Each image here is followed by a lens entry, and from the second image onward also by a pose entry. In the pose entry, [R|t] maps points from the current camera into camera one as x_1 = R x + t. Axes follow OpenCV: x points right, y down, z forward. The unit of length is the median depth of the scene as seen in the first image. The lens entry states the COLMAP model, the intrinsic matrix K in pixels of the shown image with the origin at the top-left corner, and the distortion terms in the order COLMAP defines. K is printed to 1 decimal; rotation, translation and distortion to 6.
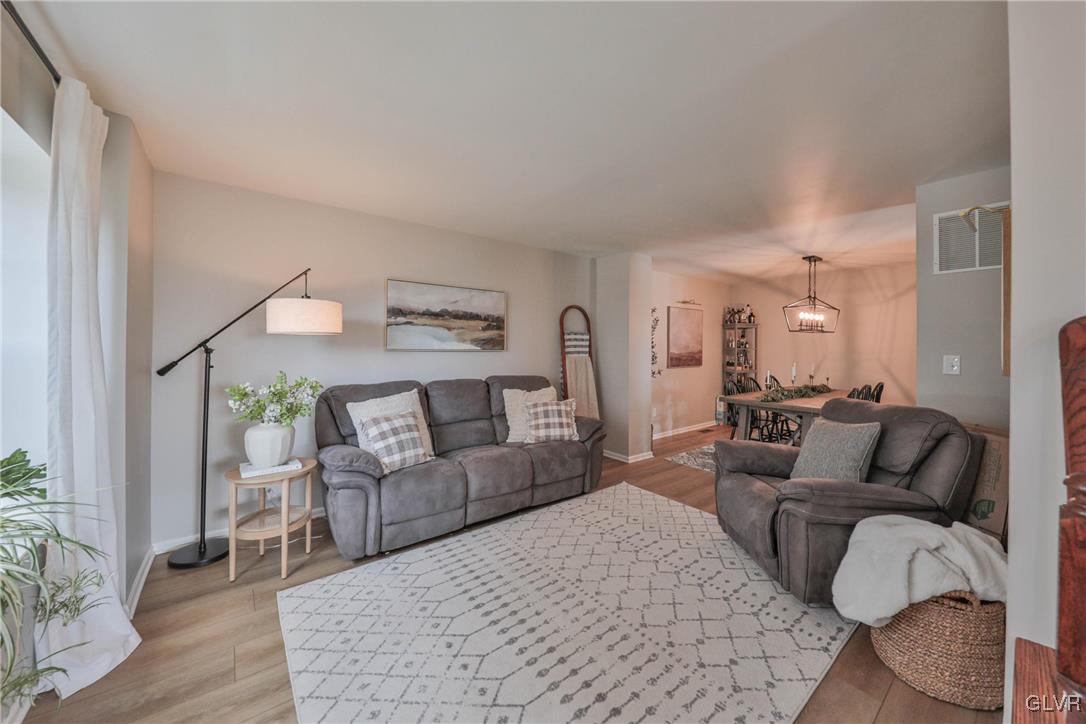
lens RADIAL K [[394.6, 0, 546.2], [0, 394.6, 344.8], [0, 0, 1]] dist [-0.001183, -0.002549]
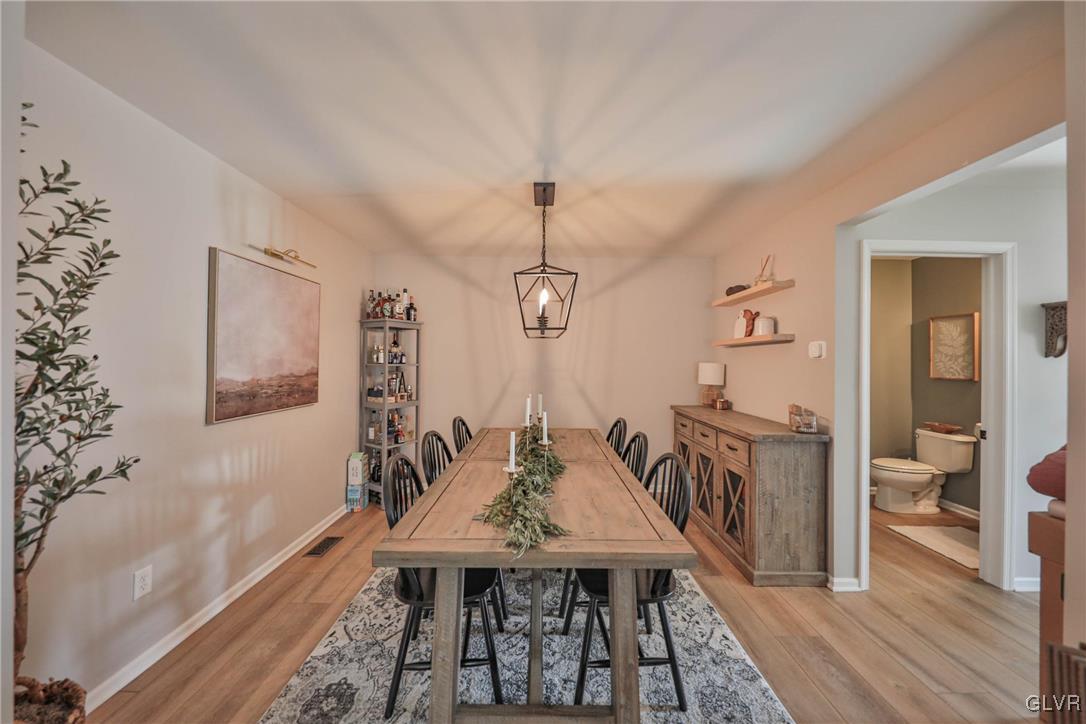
lens RADIAL K [[375.1, 0, 544.8], [0, 375.1, 356.4], [0, 0, 1]] dist [0.000855, -0.003035]
pose [[0.616832, 0.005724, 0.787074, 0.381638], [-0.004840, 0.999982, -0.003479, -0.002118], [-0.787080, -0.001663, 0.616848, 0.928909]]
